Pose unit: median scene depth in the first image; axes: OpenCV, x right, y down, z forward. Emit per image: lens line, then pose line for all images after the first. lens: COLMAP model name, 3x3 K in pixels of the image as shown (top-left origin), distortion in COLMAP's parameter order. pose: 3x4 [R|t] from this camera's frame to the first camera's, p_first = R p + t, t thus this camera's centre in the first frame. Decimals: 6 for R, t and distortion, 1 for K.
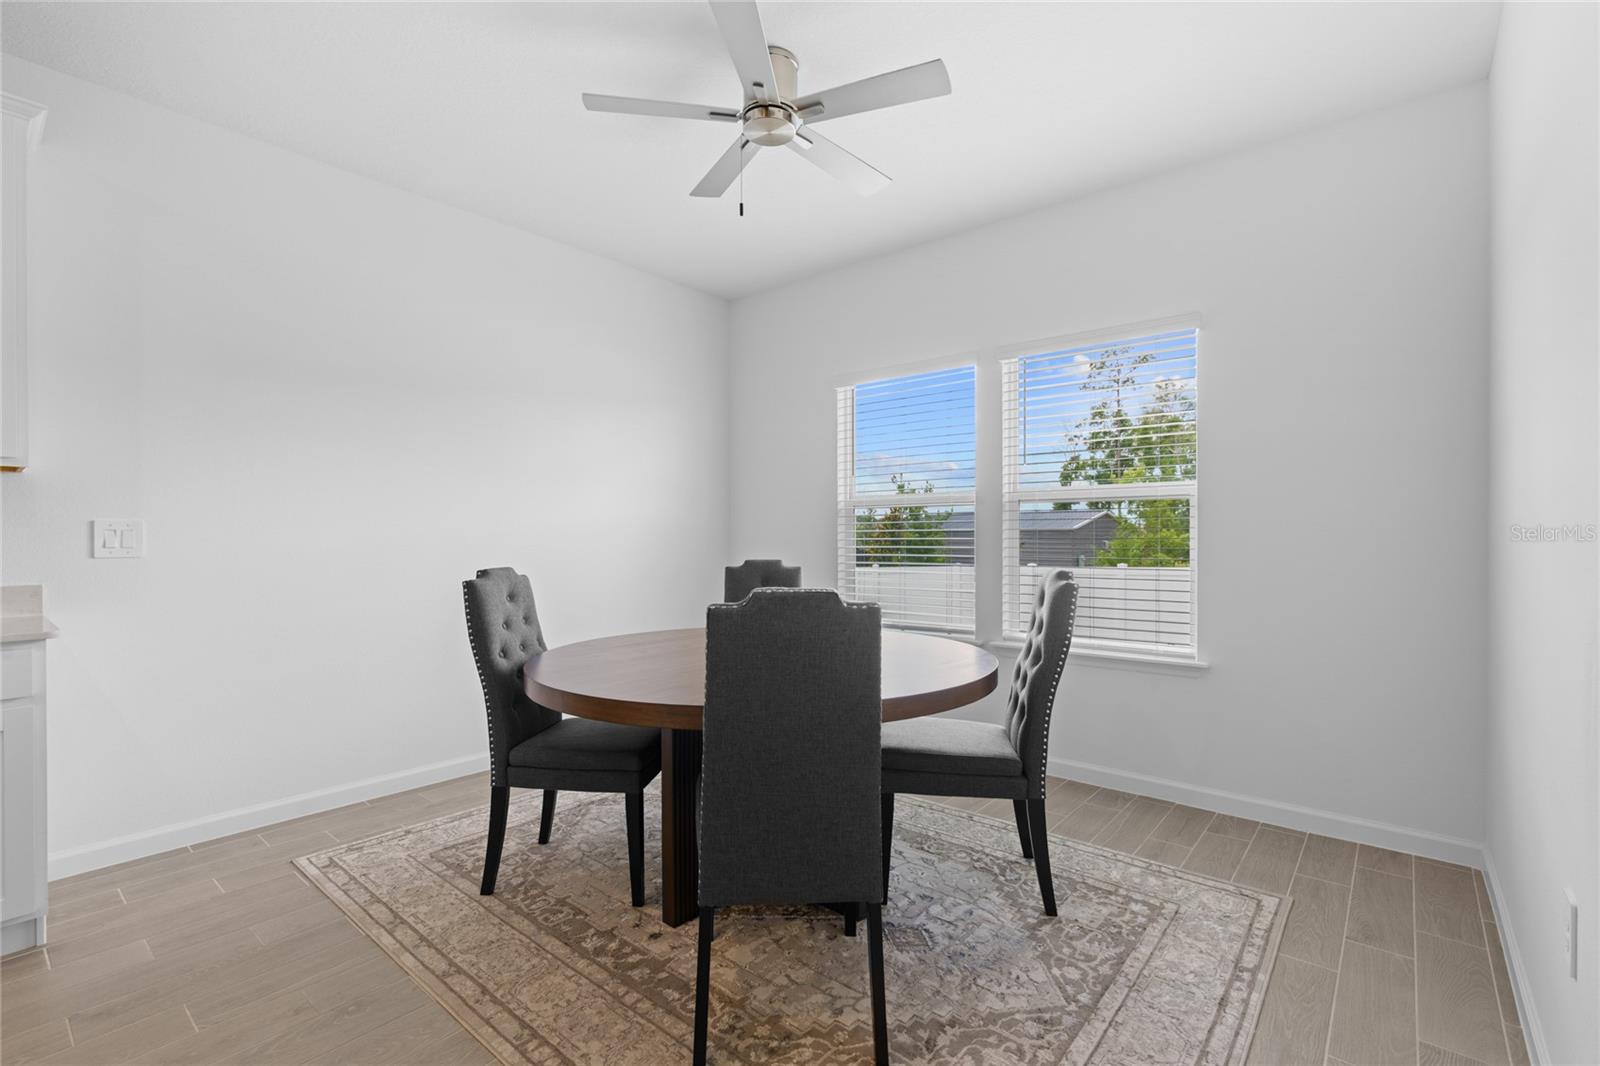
lens RADIAL K [[723.6, 0, 798.0], [0, 723.6, 535.5], [0, 0, 1]] dist [-0.002988, 0.000392]
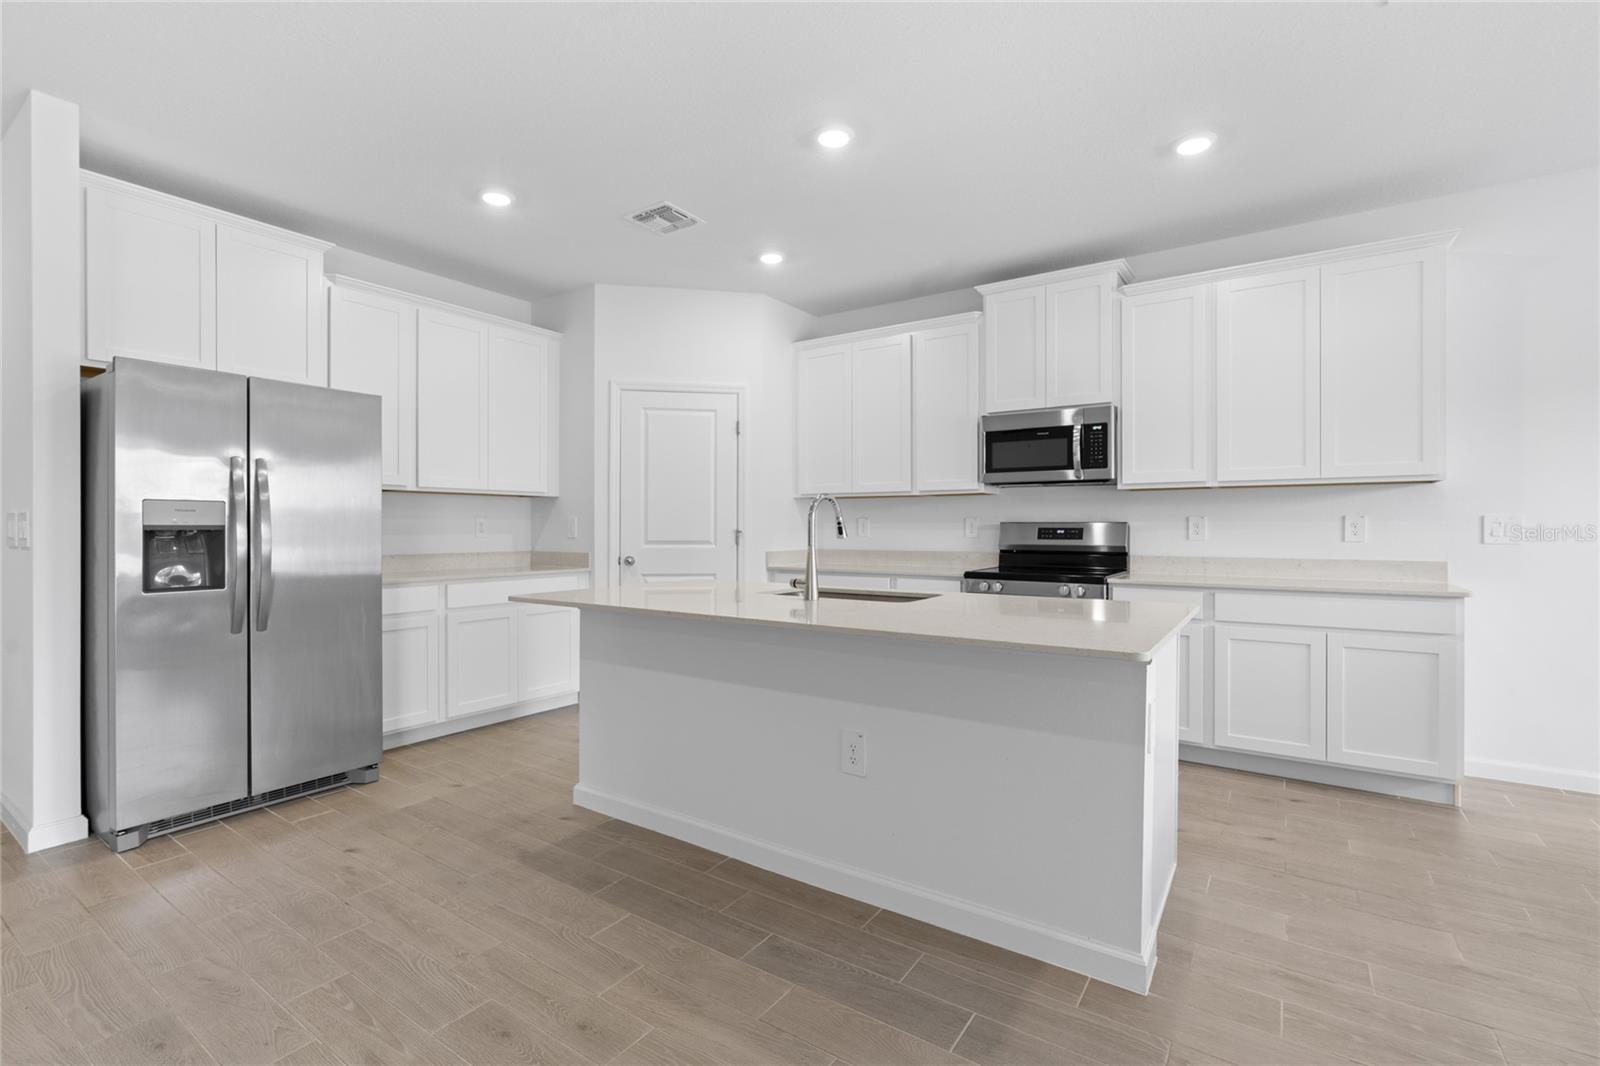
lens RADIAL K [[723.6, 0, 793.8], [0, 723.6, 524.0], [0, 0, 1]] dist [-0.002988, 0.000392]
pose [[0.099500, -0.003230, -0.995032, 0.189342], [-0.000981, 0.999994, -0.003344, 0.000302], [0.995037, 0.001309, 0.099496, -0.334376]]
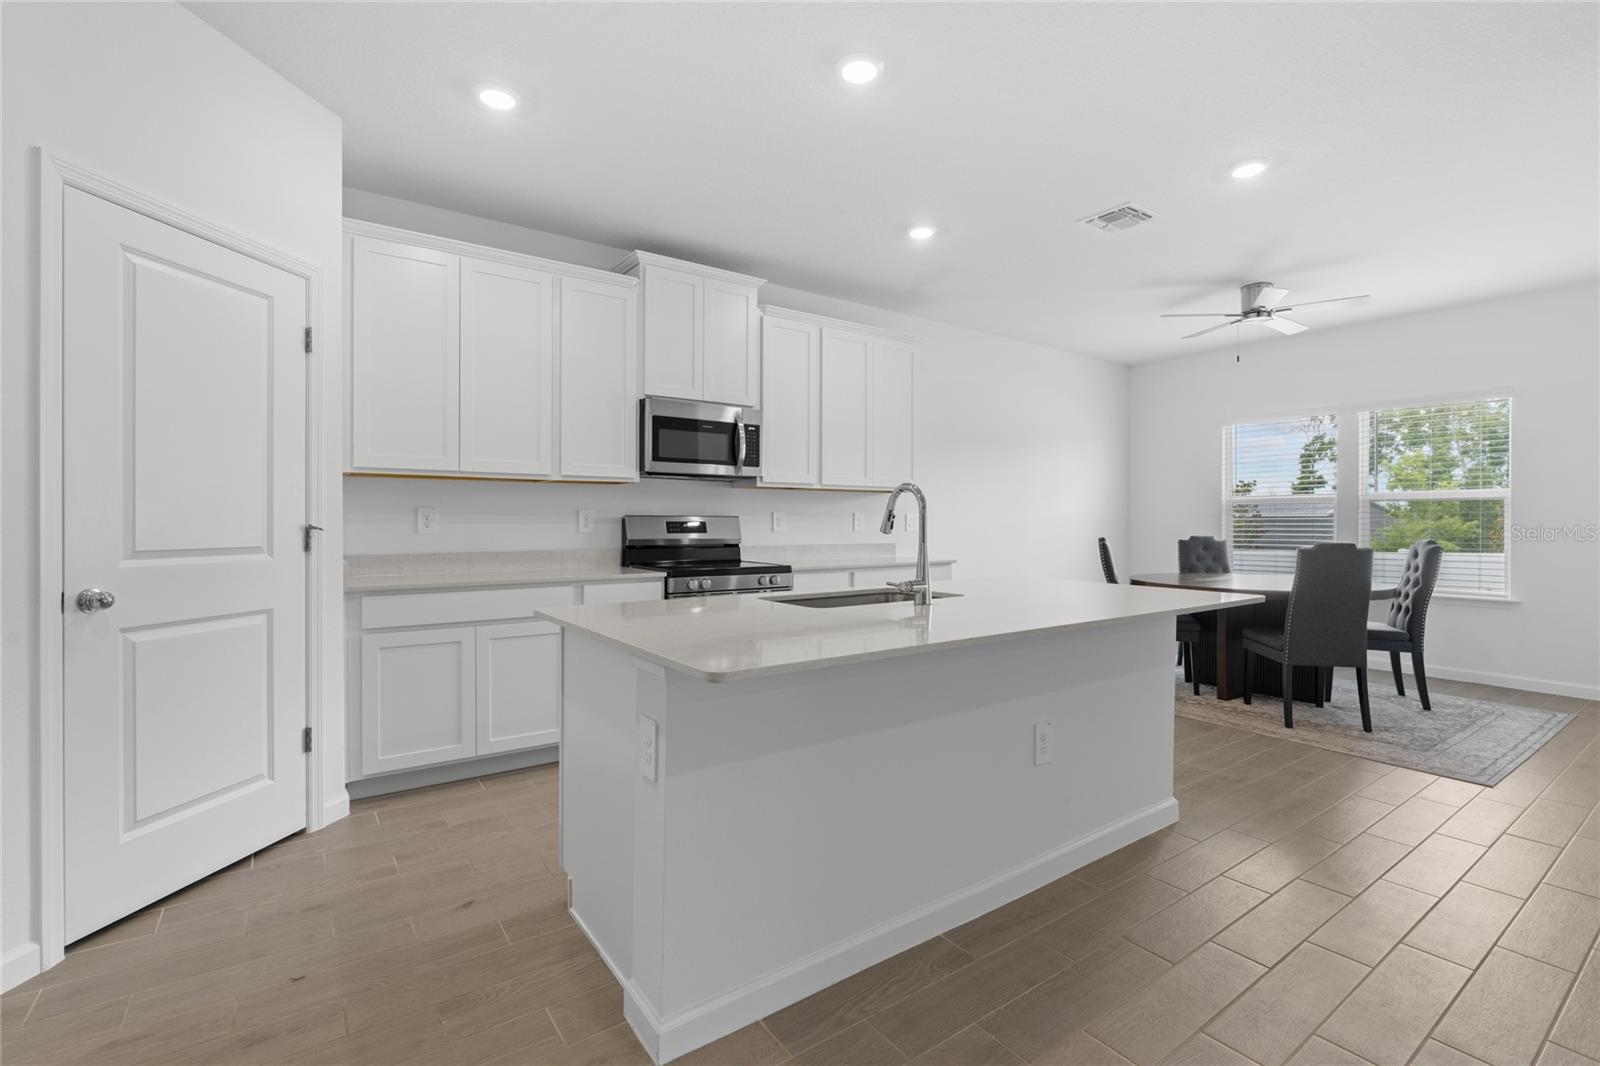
lens RADIAL K [[723.6, 0, 800.2], [0, 723.6, 520.8], [0, 0, 1]] dist [-0.002988, 0.000392]
pose [[0.968972, 0.002011, -0.247161, -0.614830], [-0.002359, 0.999997, -0.001112, 0.002010], [0.247158, 0.001660, 0.968974, -1.003182]]
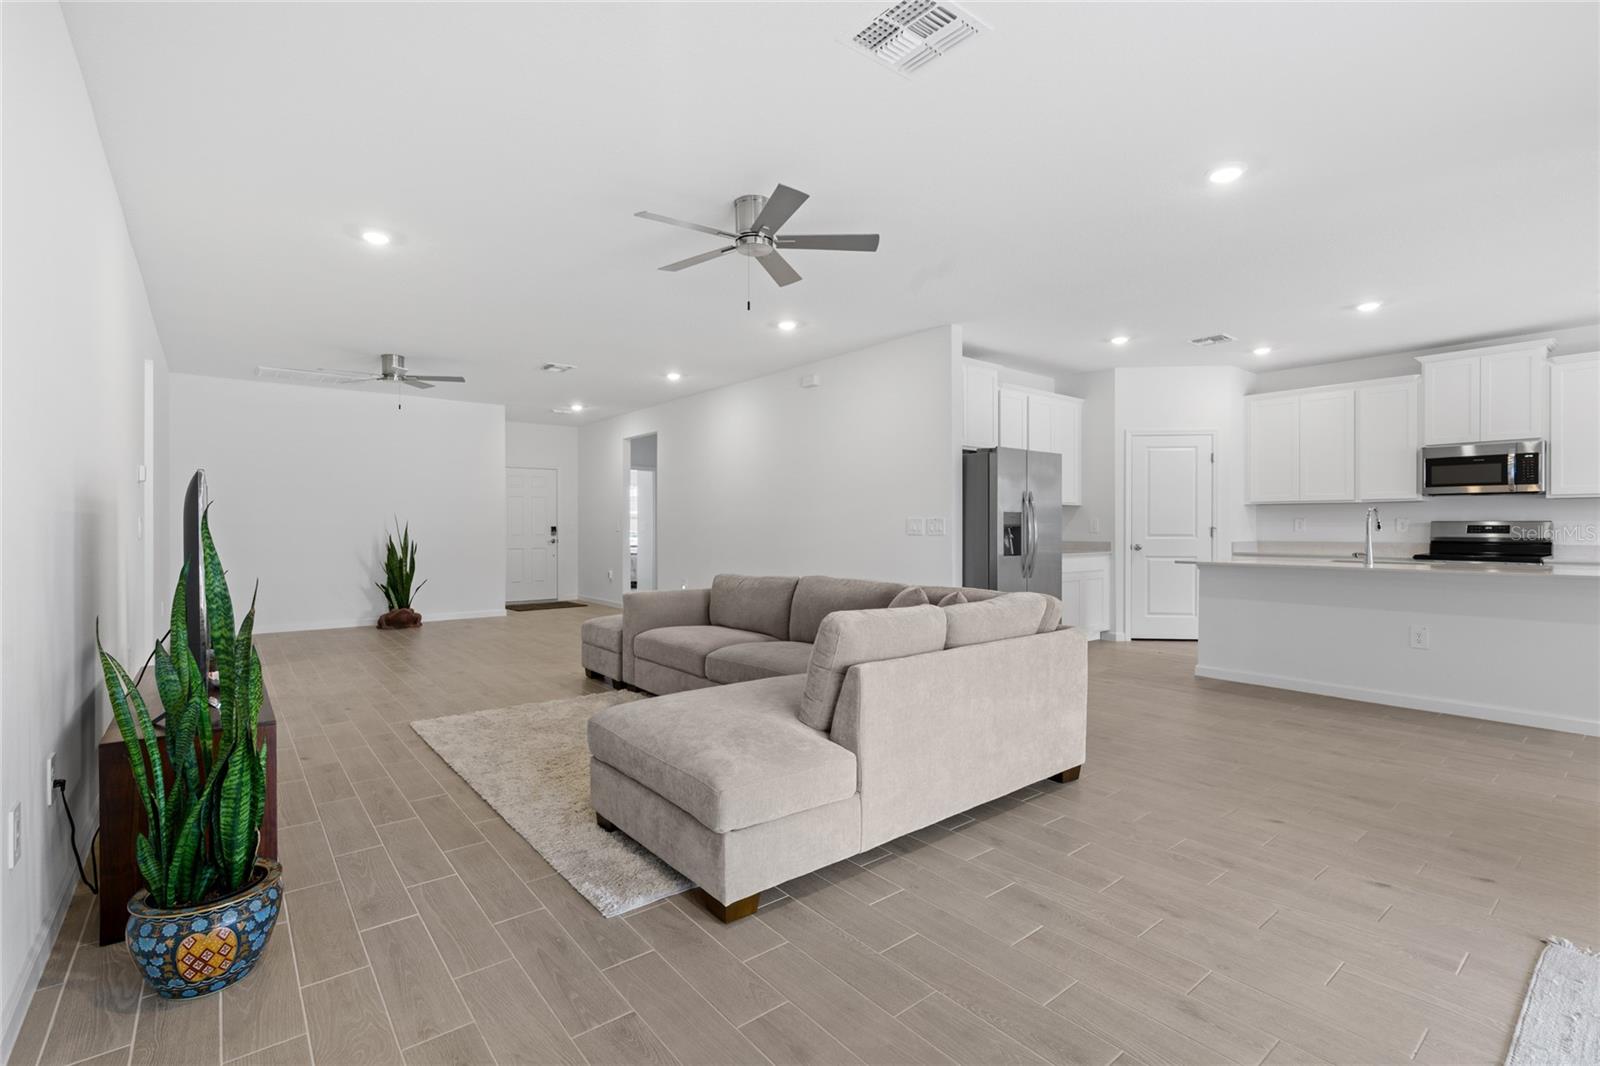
lens RADIAL K [[723.6, 0, 800.1], [0, 723.6, 528.6], [0, 0, 1]] dist [-0.002988, 0.000392]
pose [[-0.183085, 0.004081, -0.983089, 1.154195], [0.000616, 0.999992, 0.004036, 0.003180], [0.983097, 0.000133, -0.183086, -1.190231]]
